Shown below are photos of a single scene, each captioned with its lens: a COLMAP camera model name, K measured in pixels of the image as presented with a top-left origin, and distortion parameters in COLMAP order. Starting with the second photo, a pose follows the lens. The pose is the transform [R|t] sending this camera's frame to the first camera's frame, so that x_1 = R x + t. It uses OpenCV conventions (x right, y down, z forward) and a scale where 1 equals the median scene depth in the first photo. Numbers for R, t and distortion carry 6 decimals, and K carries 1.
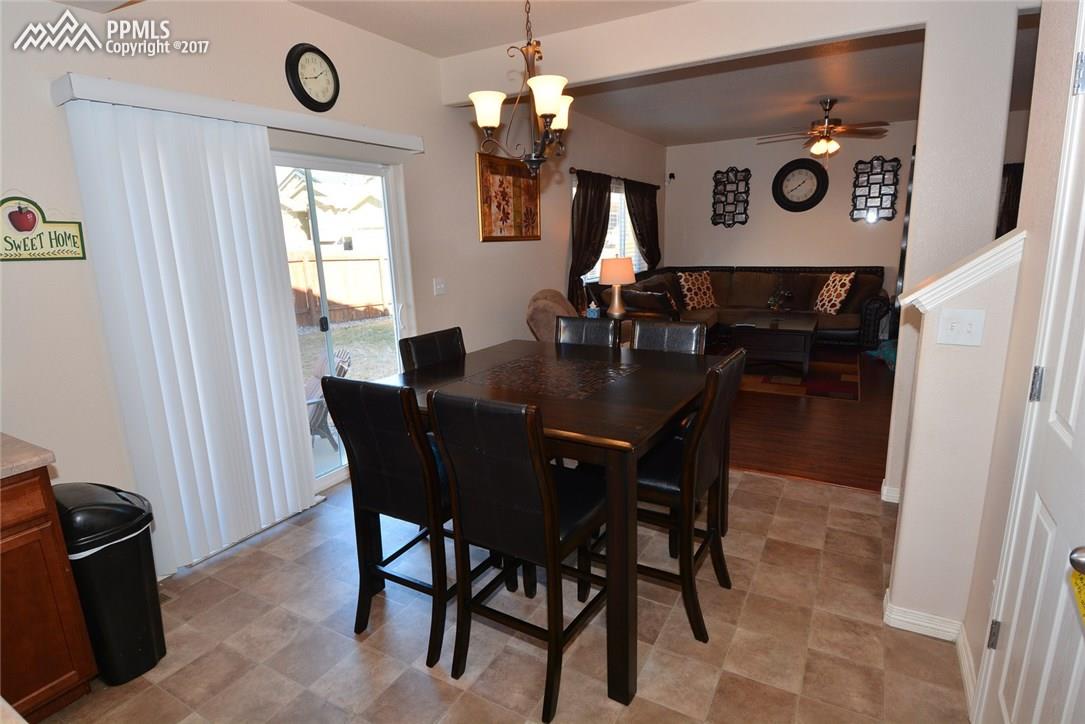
lens RADIAL K [[566.6, 0, 543.1], [0, 566.6, 355.8], [0, 0, 1]] dist [0.052124, -0.059963]
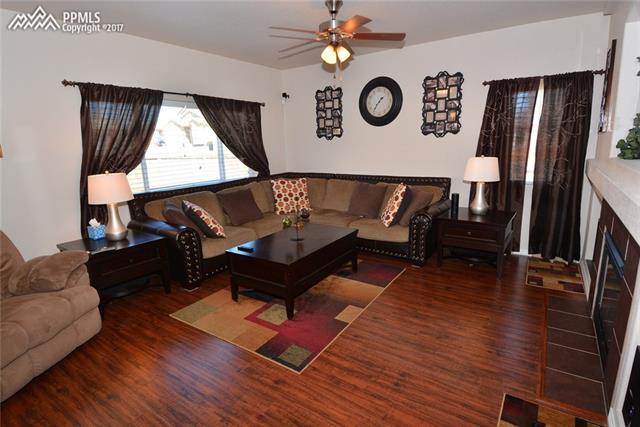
lens RADIAL K [[334.2, 0, 320.3], [0, 334.2, 209.9], [0, 0, 1]] dist [0.052124, -0.059963]
pose [[0.997383, 0.013684, -0.070993, 0.383146], [-0.013931, 0.999898, -0.002995, -0.087672], [0.070945, 0.003976, 0.997472, 0.351493]]
